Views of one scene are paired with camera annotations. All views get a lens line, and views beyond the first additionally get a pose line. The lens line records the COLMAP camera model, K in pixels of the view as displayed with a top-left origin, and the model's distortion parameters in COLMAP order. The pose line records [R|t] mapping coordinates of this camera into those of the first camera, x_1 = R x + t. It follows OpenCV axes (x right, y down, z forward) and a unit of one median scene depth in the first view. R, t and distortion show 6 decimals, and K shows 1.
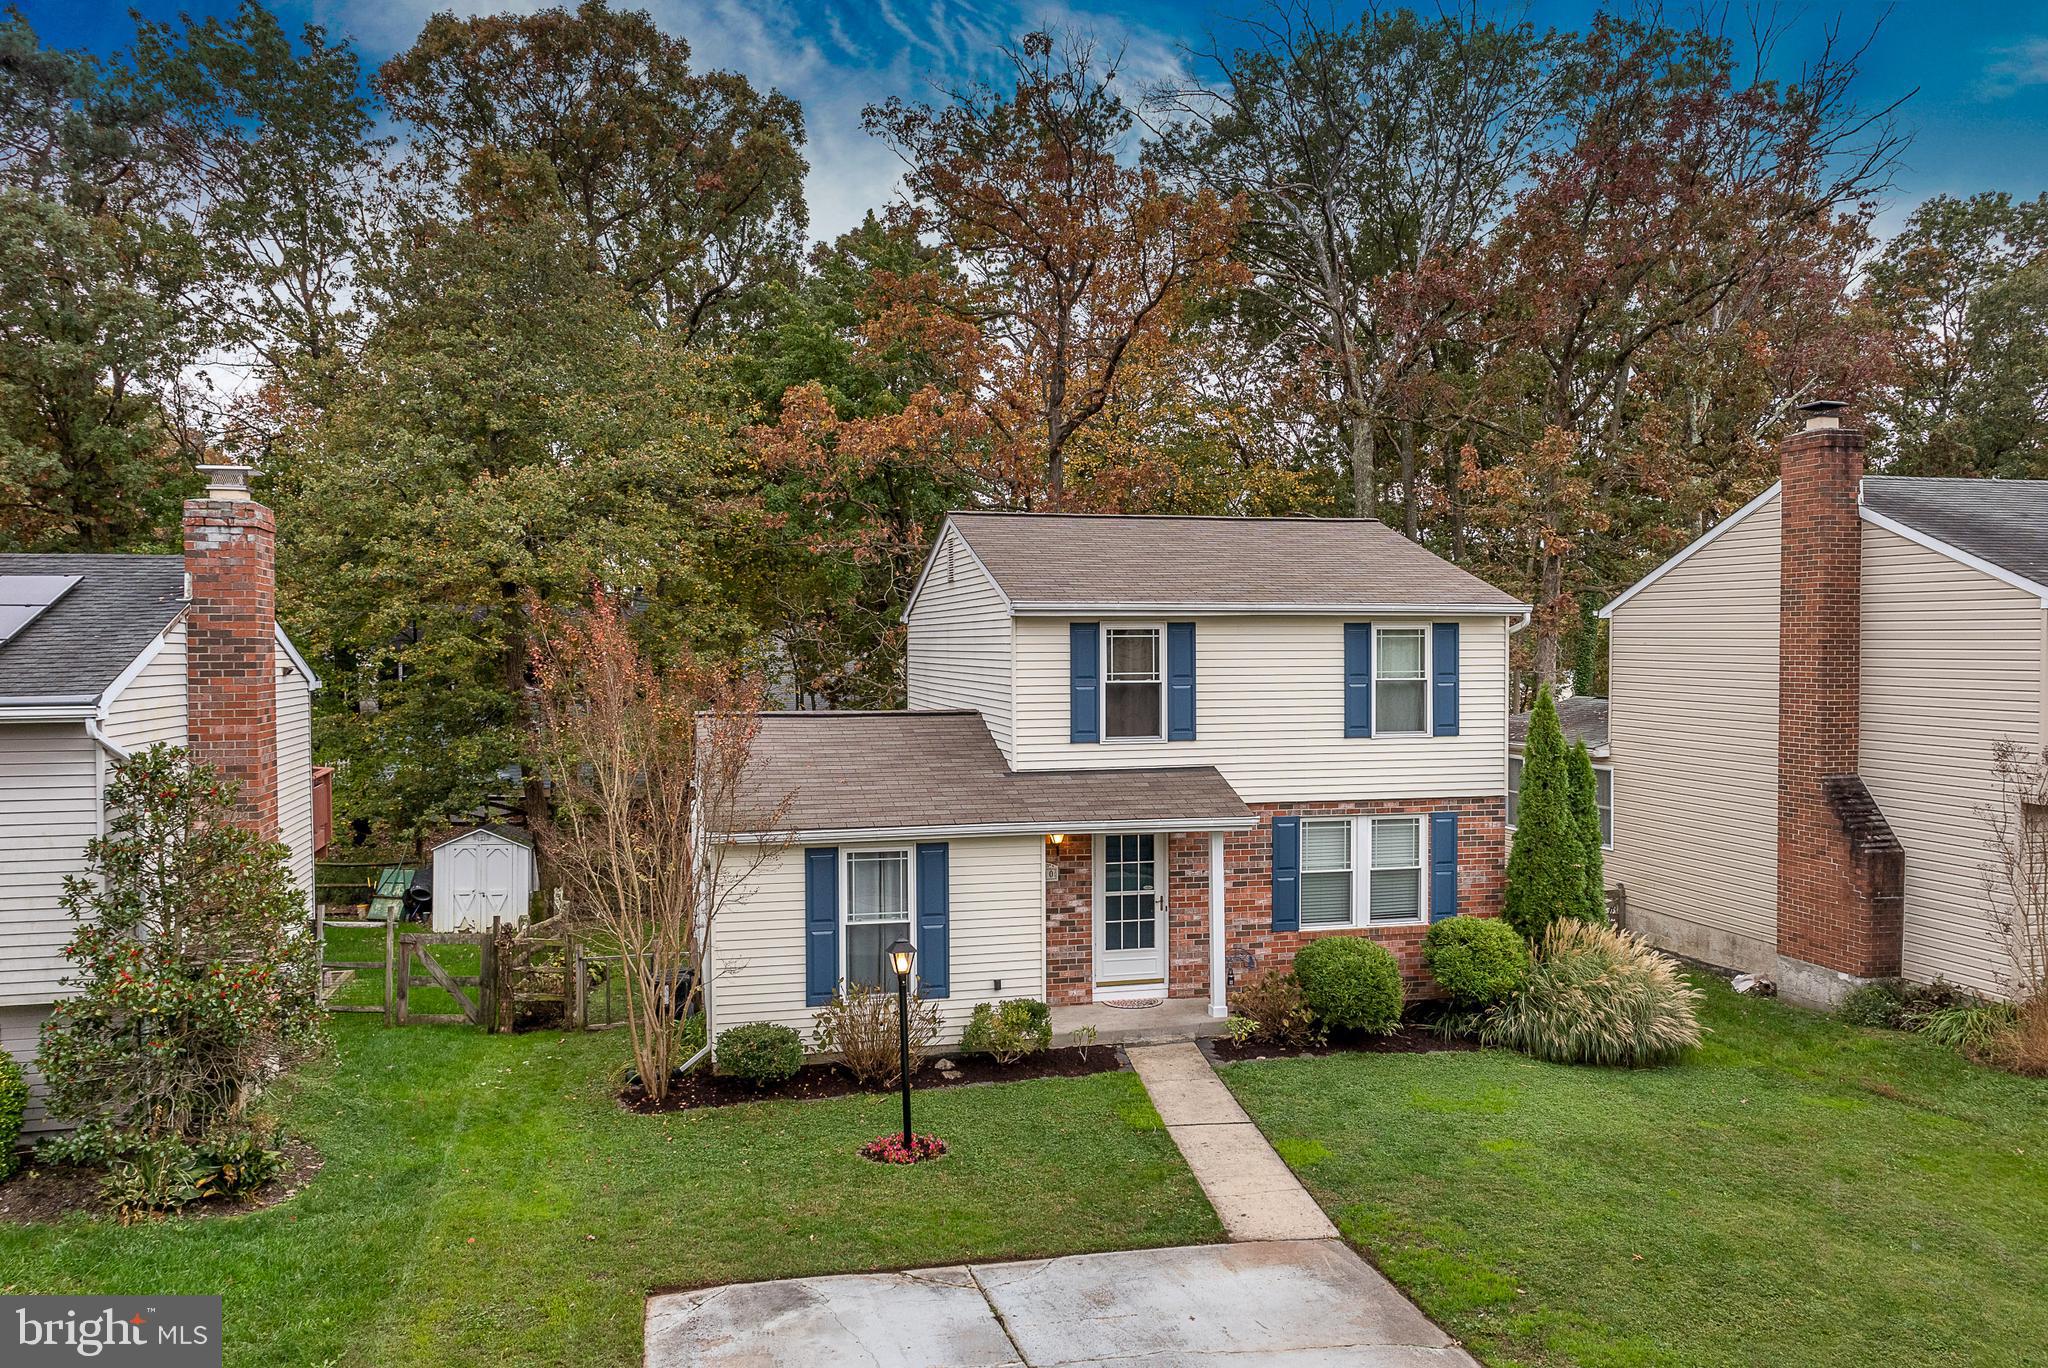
lens RADIAL K [[1531.1, 0, 1024.0], [0, 1531.1, 684.0], [0, 0, 1]] dist [-0.002679, 0.001691]
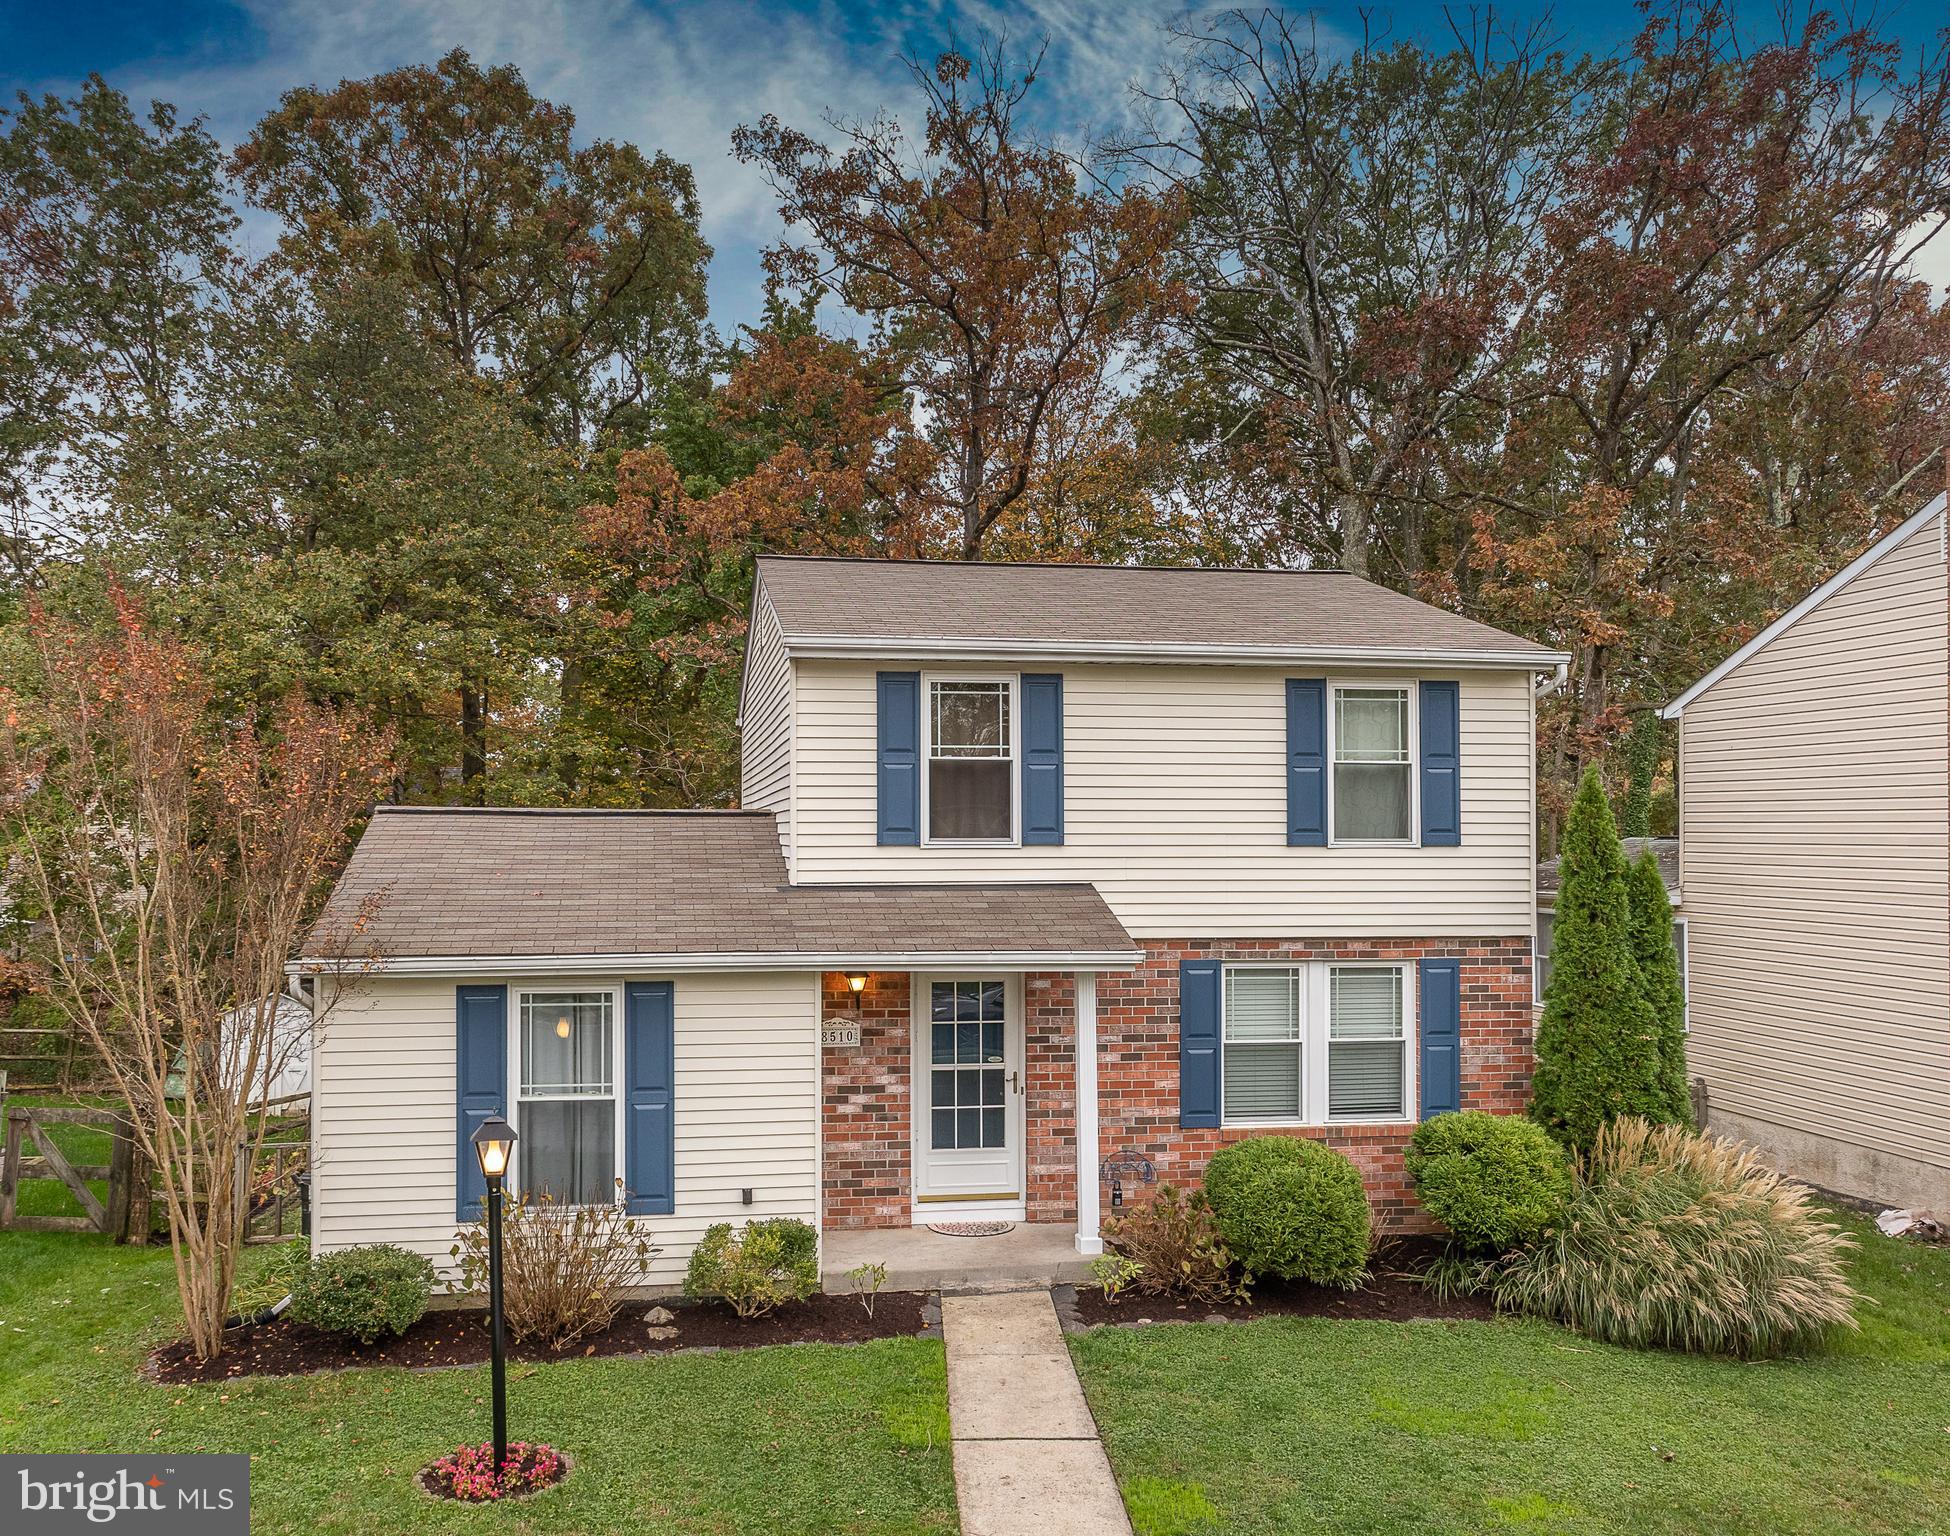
lens RADIAL K [[1561.4, 0, 877.7], [0, 1561.4, 818.4], [0, 0, 1]] dist [0.010018, -0.004639]
pose [[0.995395, 0.003324, -0.095804, 0.097973], [-0.007153, 0.999188, -0.039646, 0.054206], [0.095594, 0.040149, 0.994610, 0.298604]]
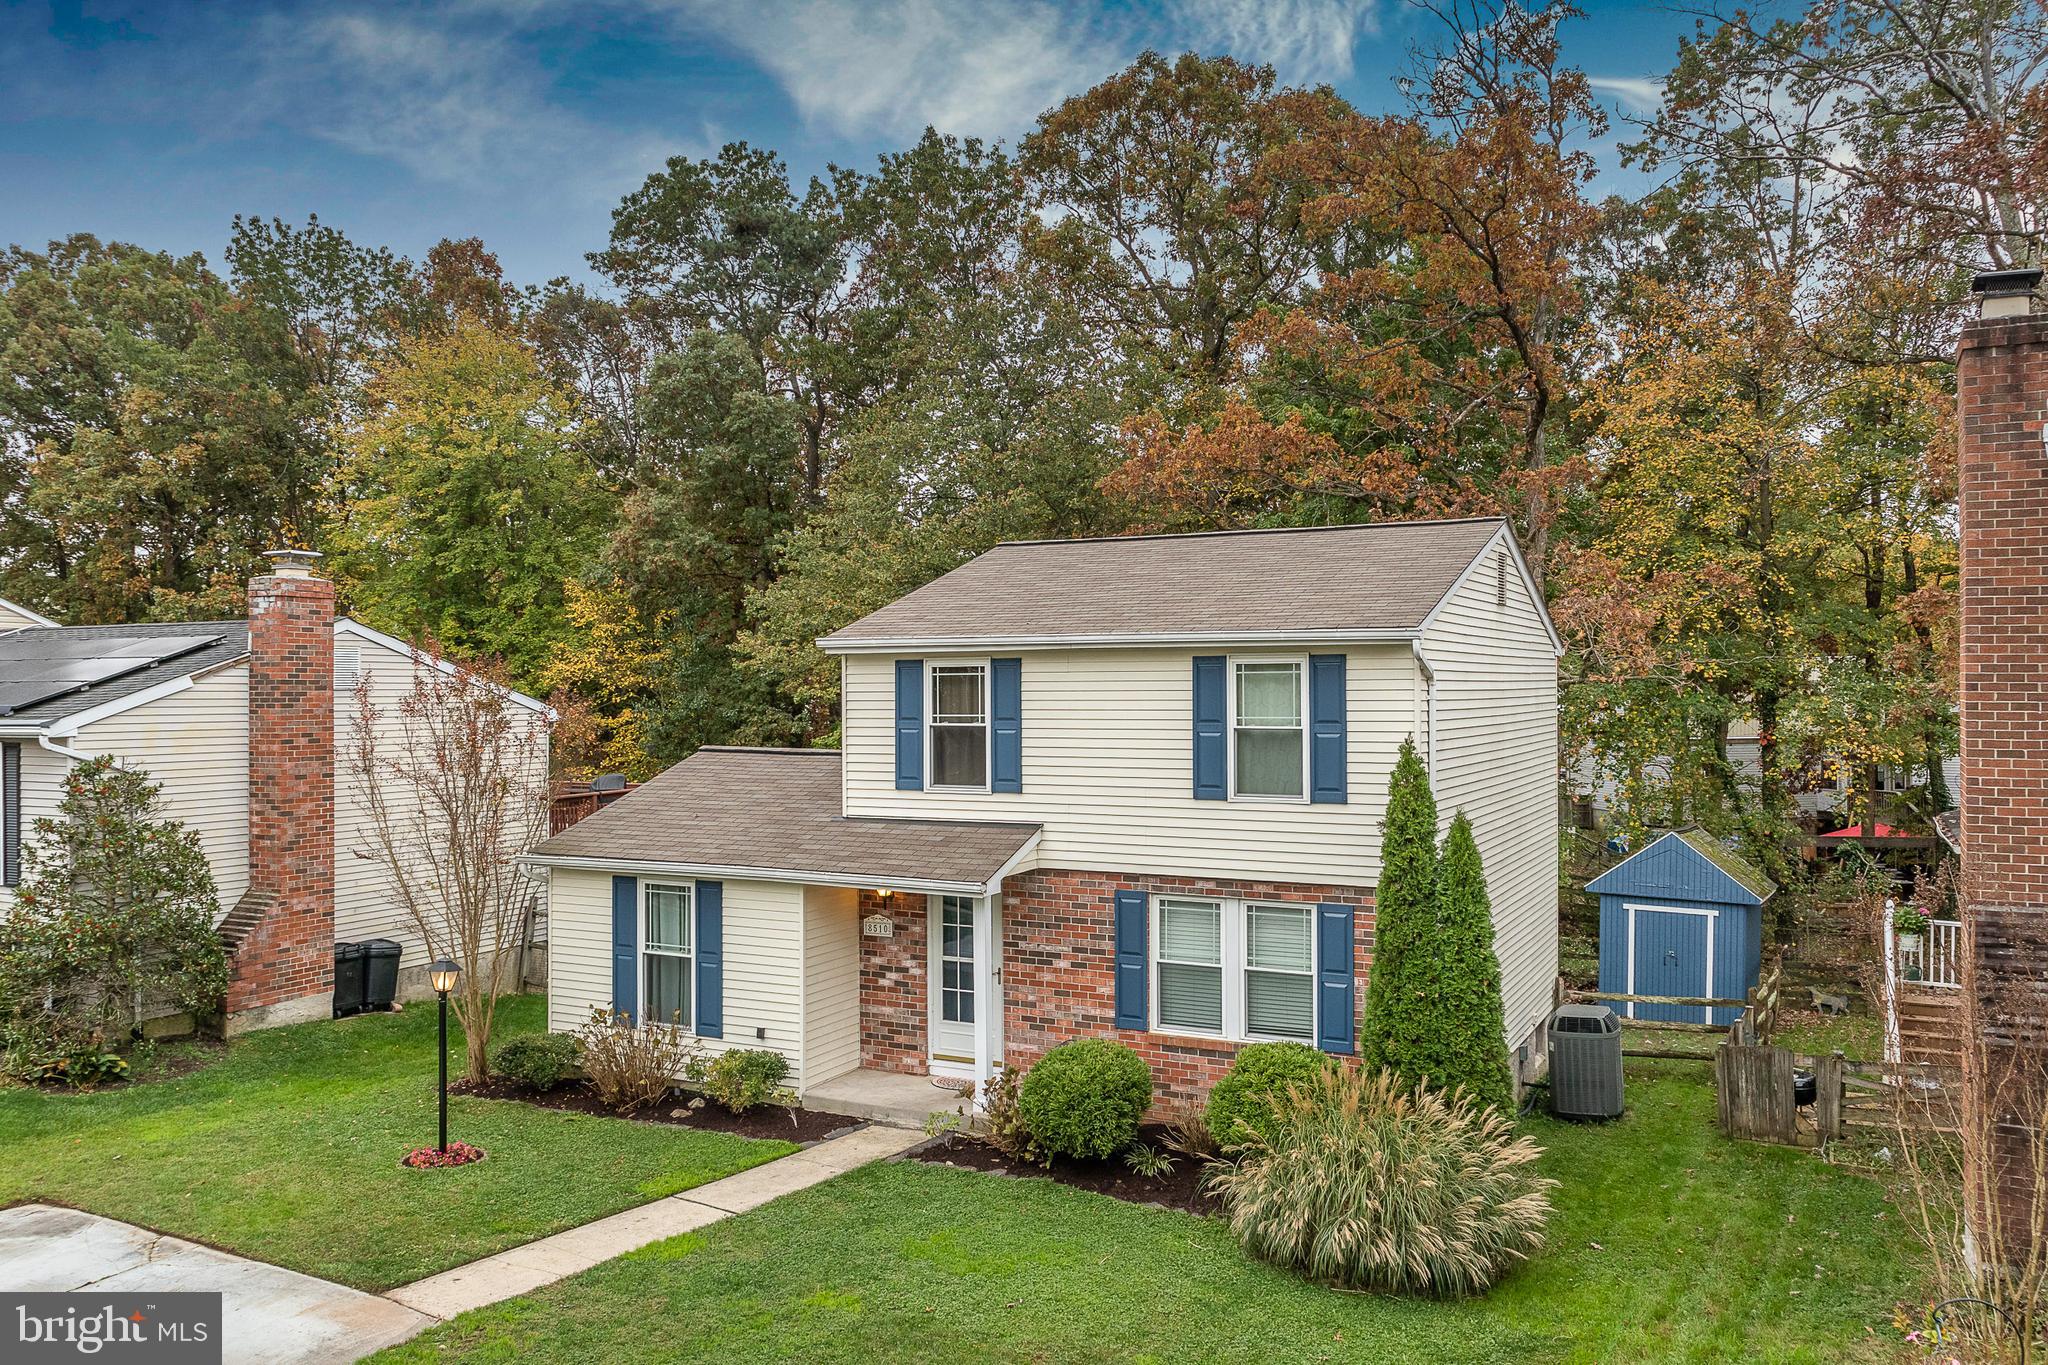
lens RADIAL K [[1567.1, 0, 1024.0], [0, 1567.1, 682.5], [0, 0, 1]] dist [-0.004072, -0.002603]
pose [[0.748851, -0.002176, -0.662735, 0.719908], [-0.016888, 0.999607, -0.022364, -0.006436], [0.662523, 0.027940, 0.748520, 0.336715]]
